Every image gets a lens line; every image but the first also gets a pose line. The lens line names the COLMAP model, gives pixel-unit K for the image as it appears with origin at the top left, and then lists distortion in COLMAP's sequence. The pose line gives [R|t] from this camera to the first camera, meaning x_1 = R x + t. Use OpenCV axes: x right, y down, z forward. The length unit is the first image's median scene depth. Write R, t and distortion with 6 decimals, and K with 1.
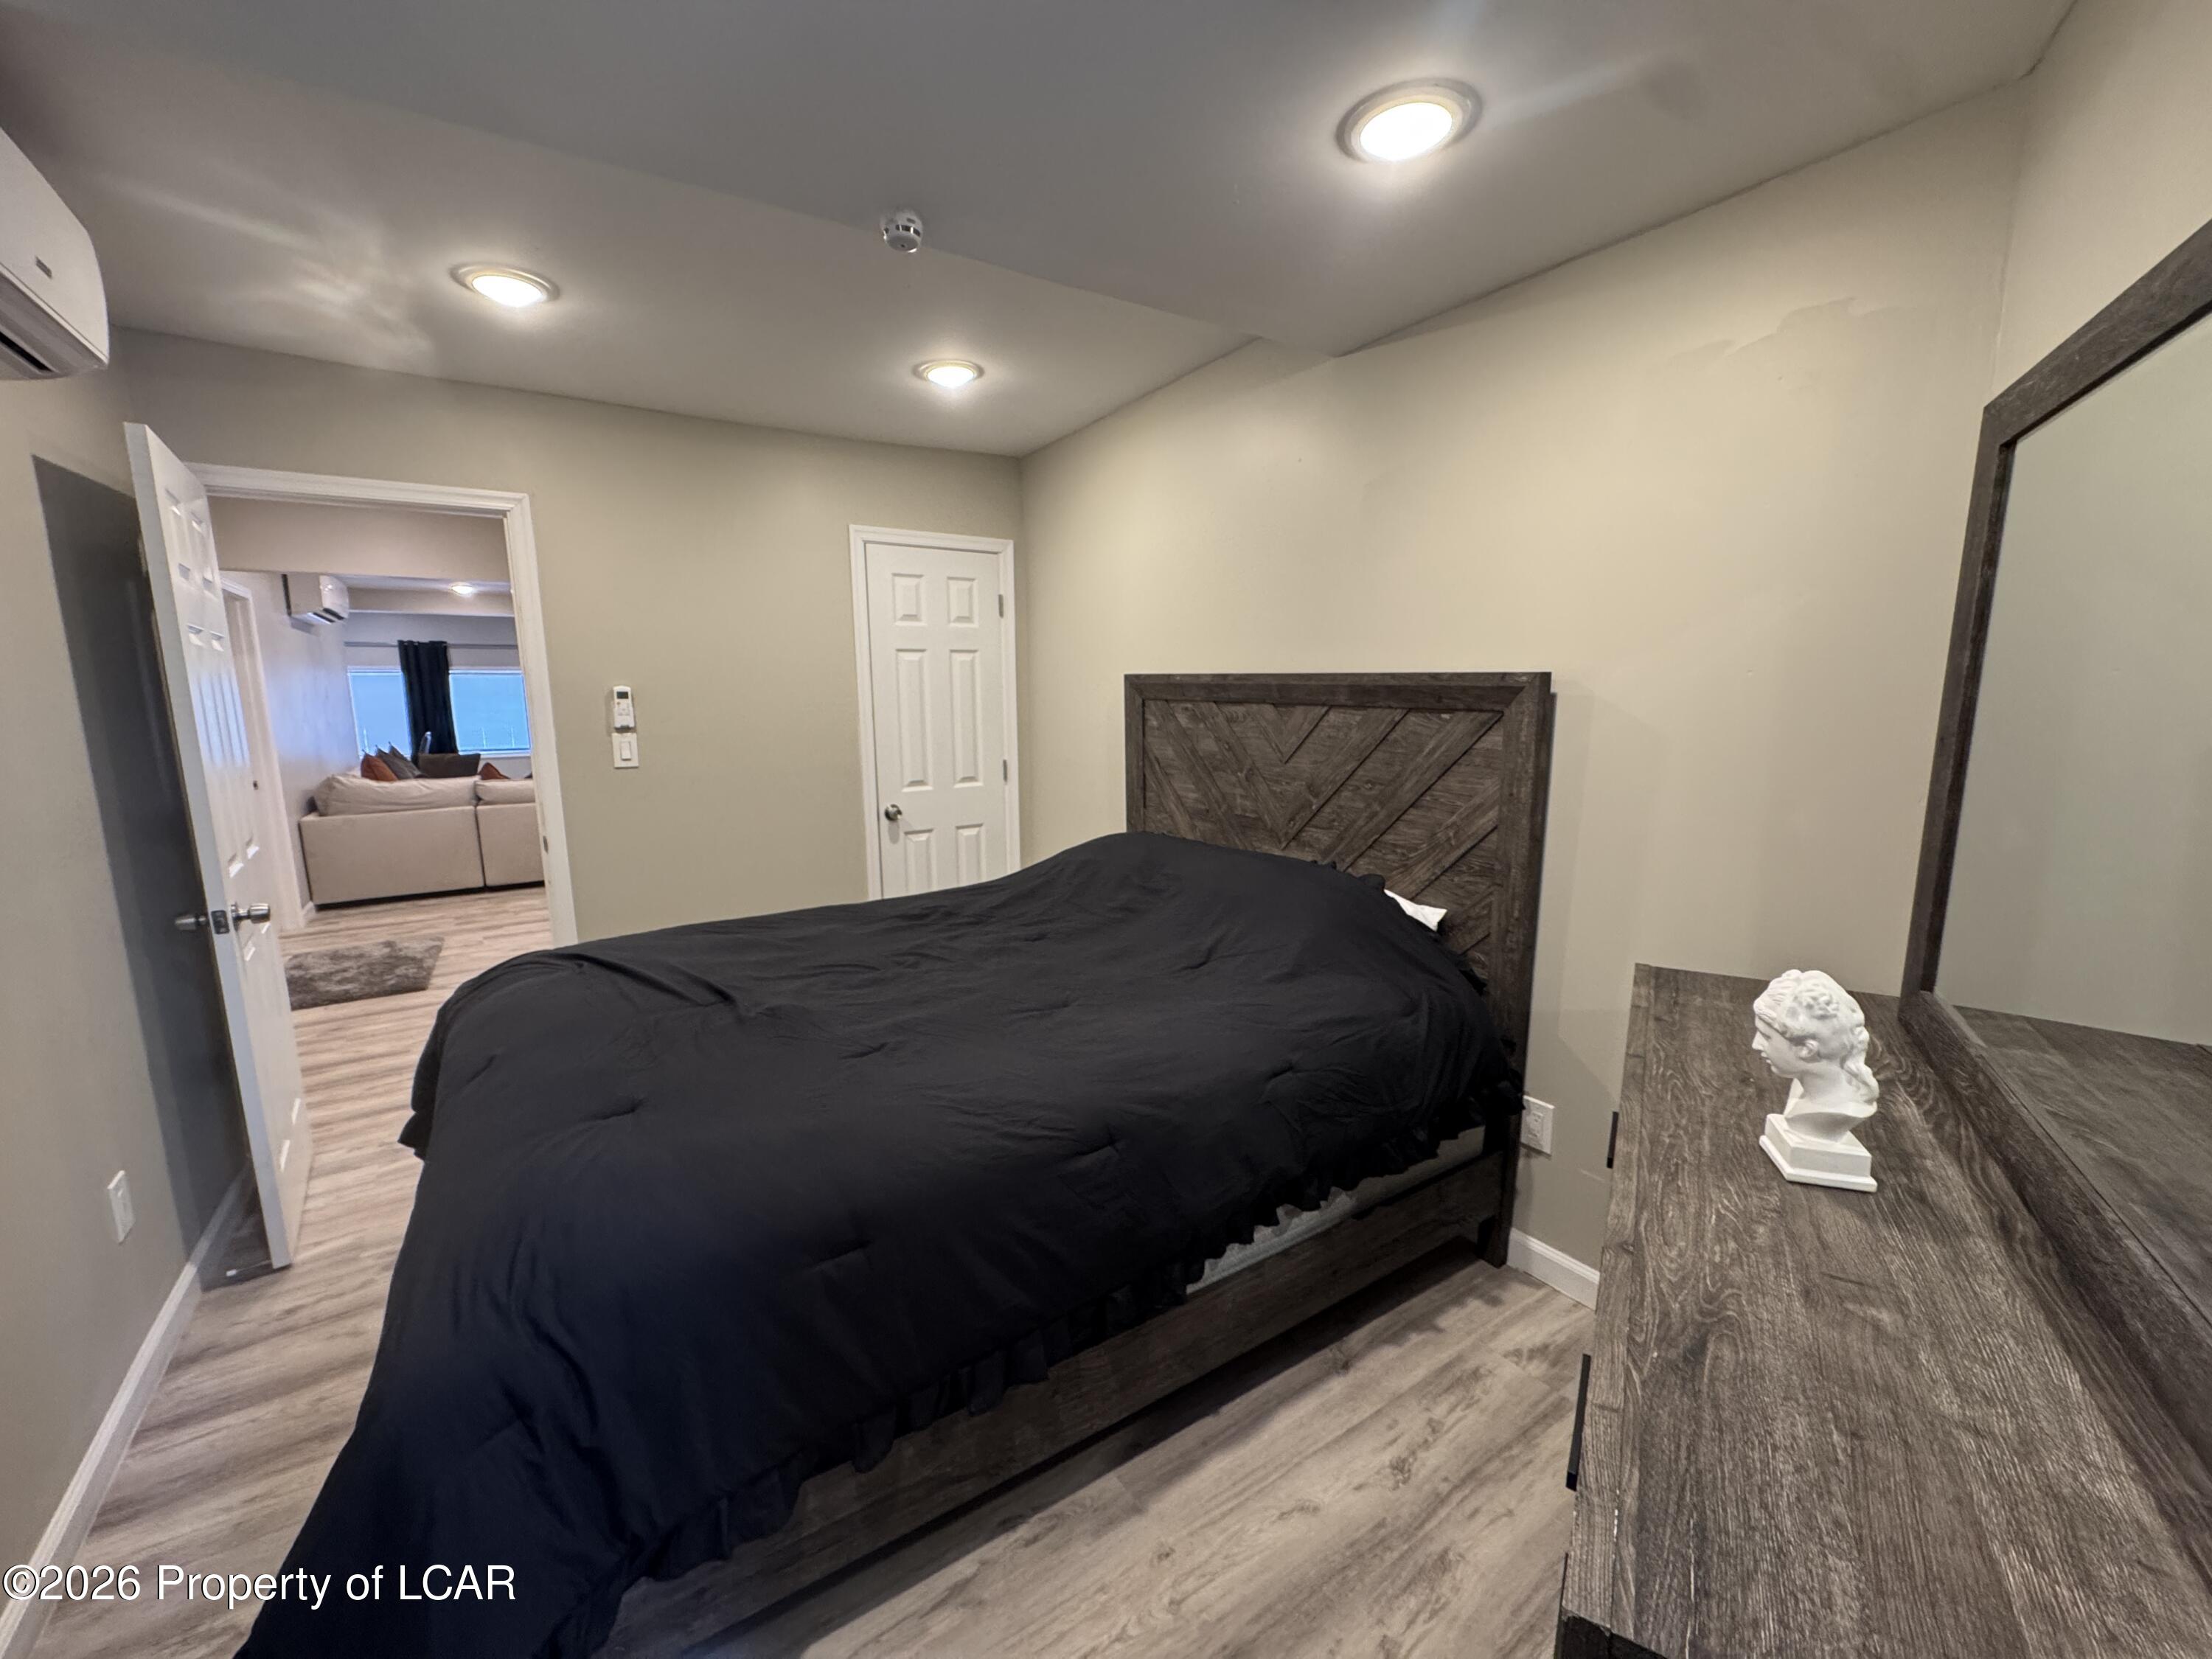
lens RADIAL K [[881.6, 0, 1100.9], [0, 881.6, 825.9], [0, 0, 1]] dist [-0.000191, -0.000051]
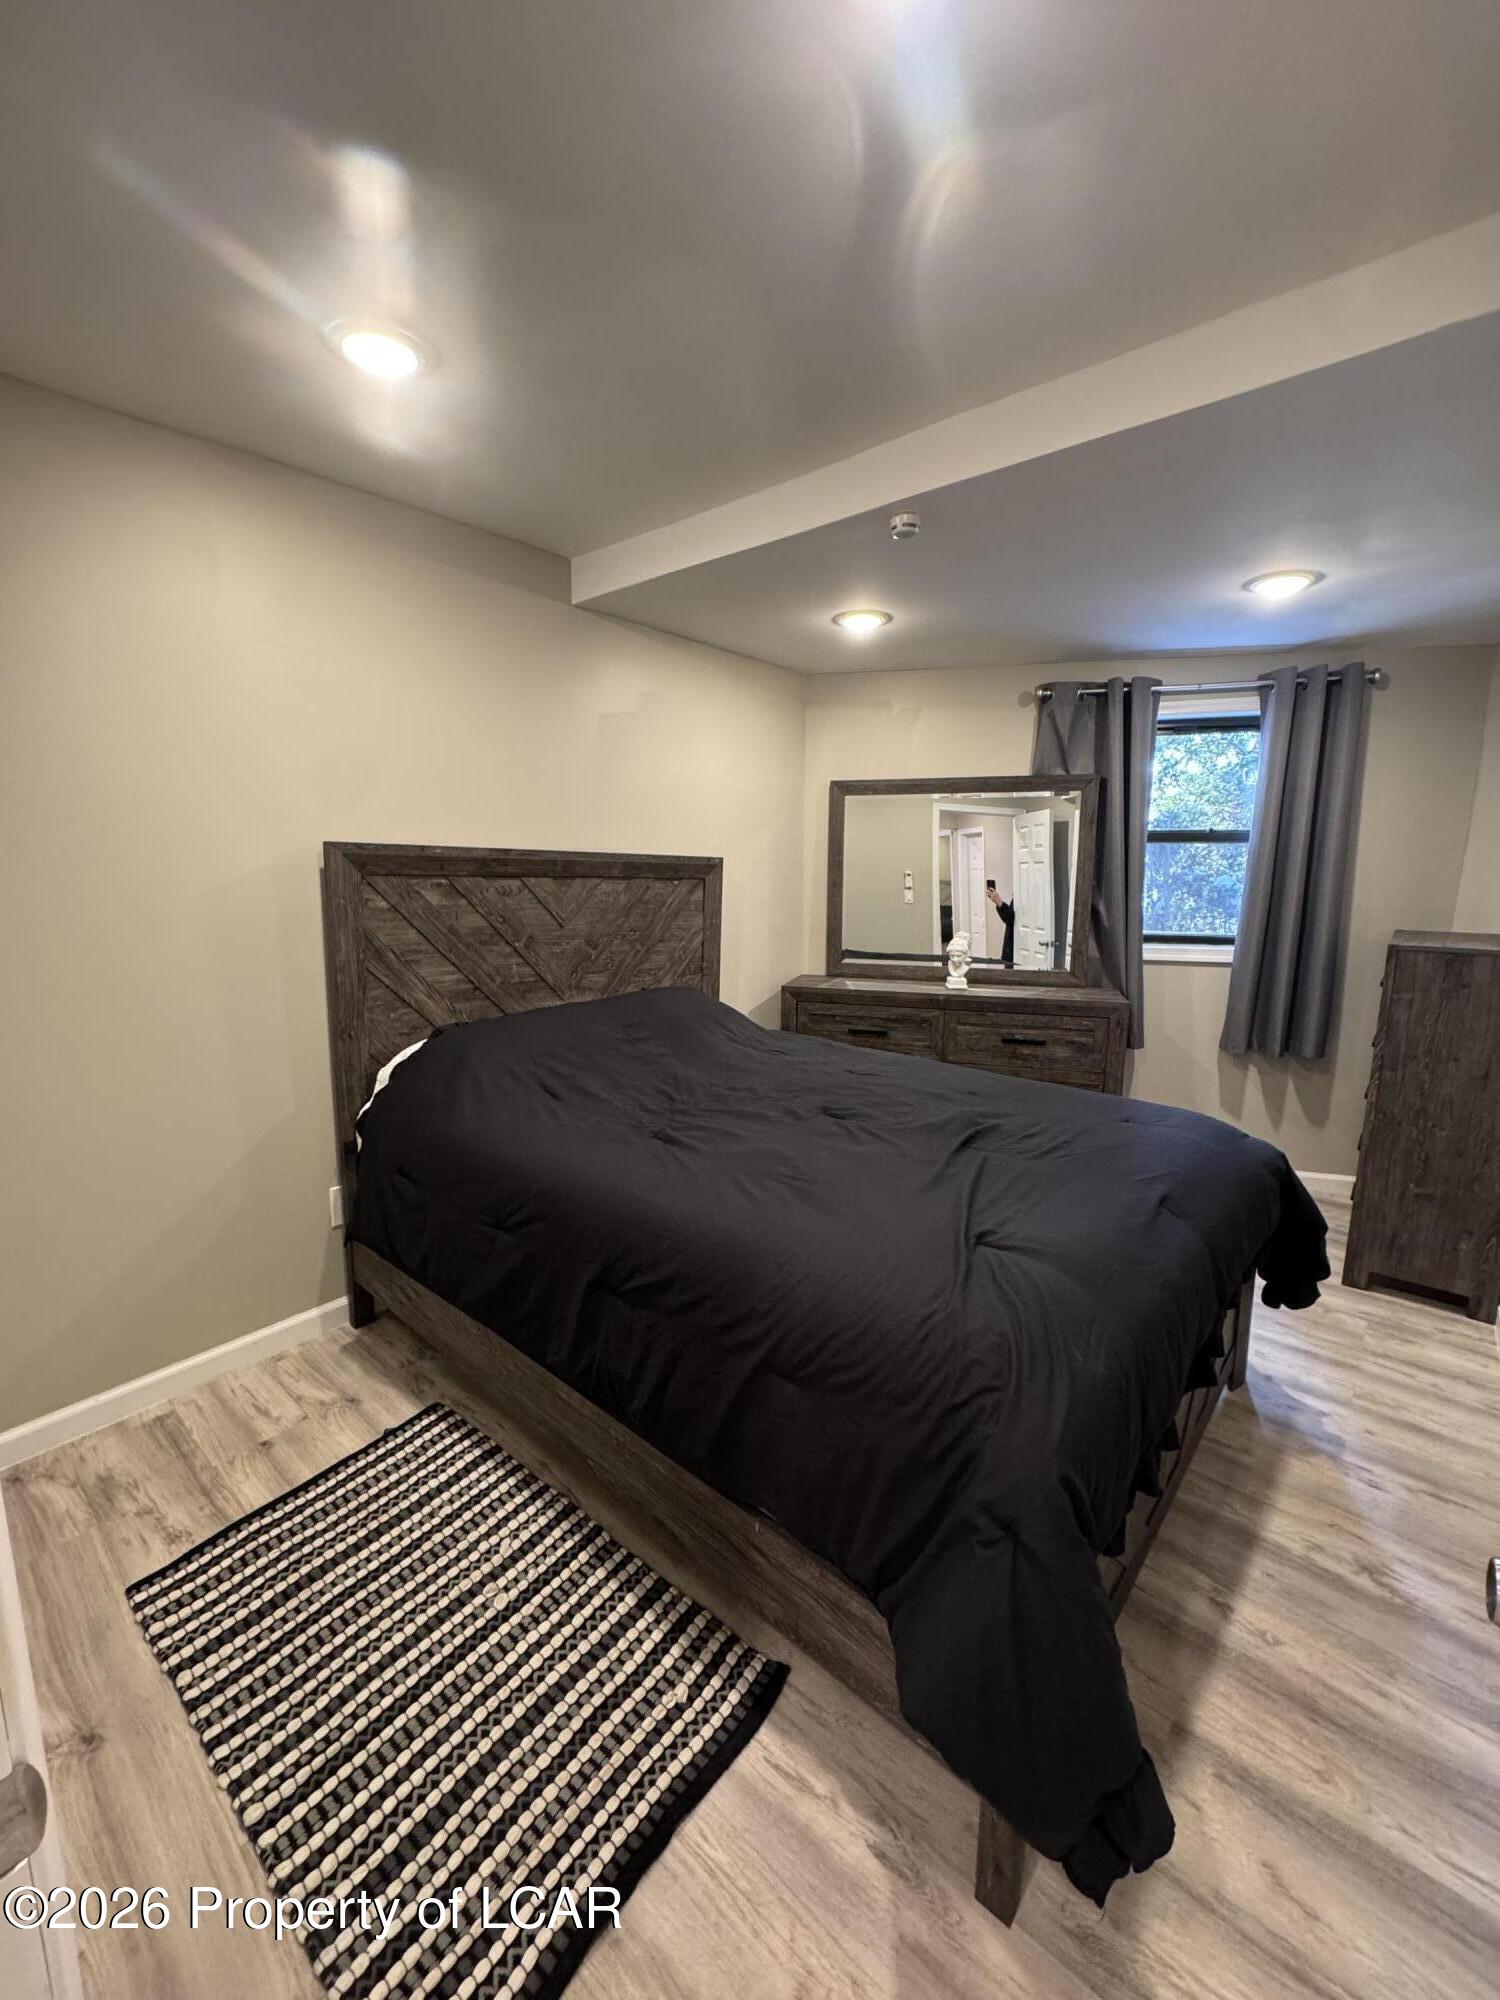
lens RADIAL K [[797.1, 0, 750.0], [0, 797.1, 1000.0], [0, 0, 1]] dist [-0.000191, -0.000051]
pose [[-0.263652, -0.149247, 0.953002, -0.888080], [0.148335, 0.969934, 0.192936, -0.144015], [-0.953144, 0.192231, -0.233587, 1.018398]]
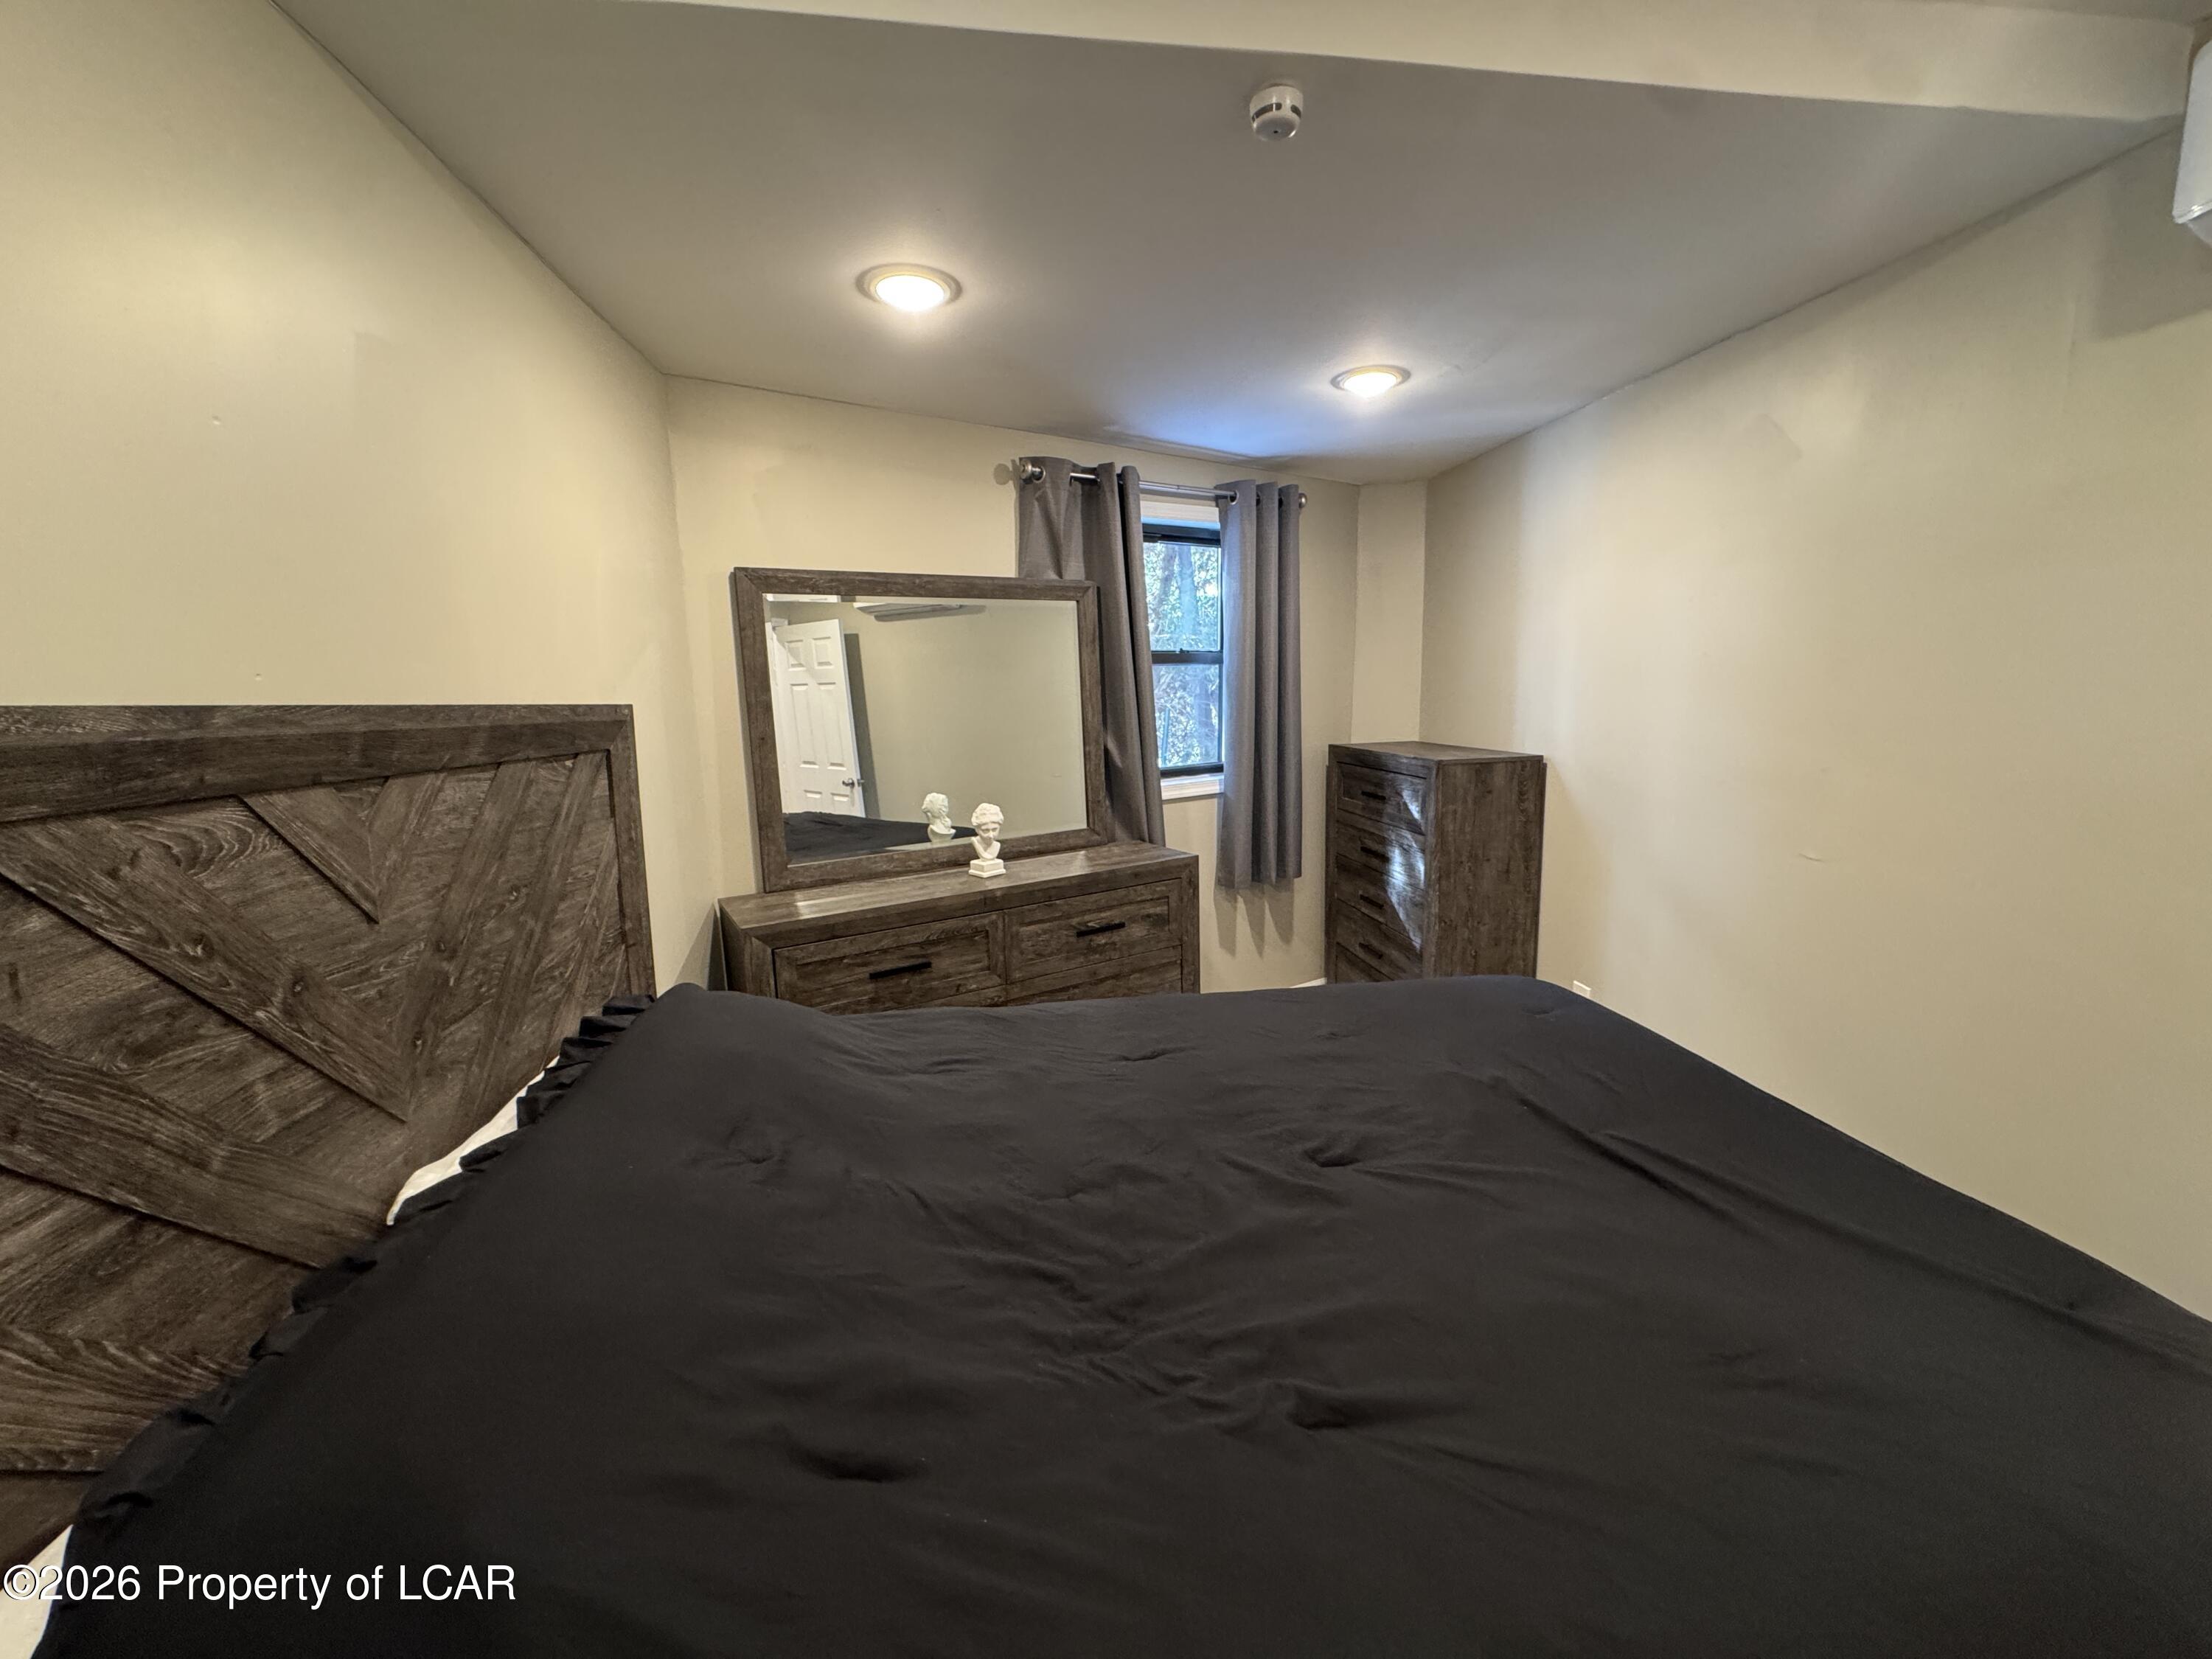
lens RADIAL K [[881.6, 0, 1100.9], [0, 881.6, 825.9], [0, 0, 1]] dist [-0.000191, -0.000051]
pose [[-0.897331, -0.028864, 0.440414, -0.276500], [0.111210, 0.950876, 0.288906, -0.193647], [-0.427118, 0.308223, -0.850040, 1.179601]]
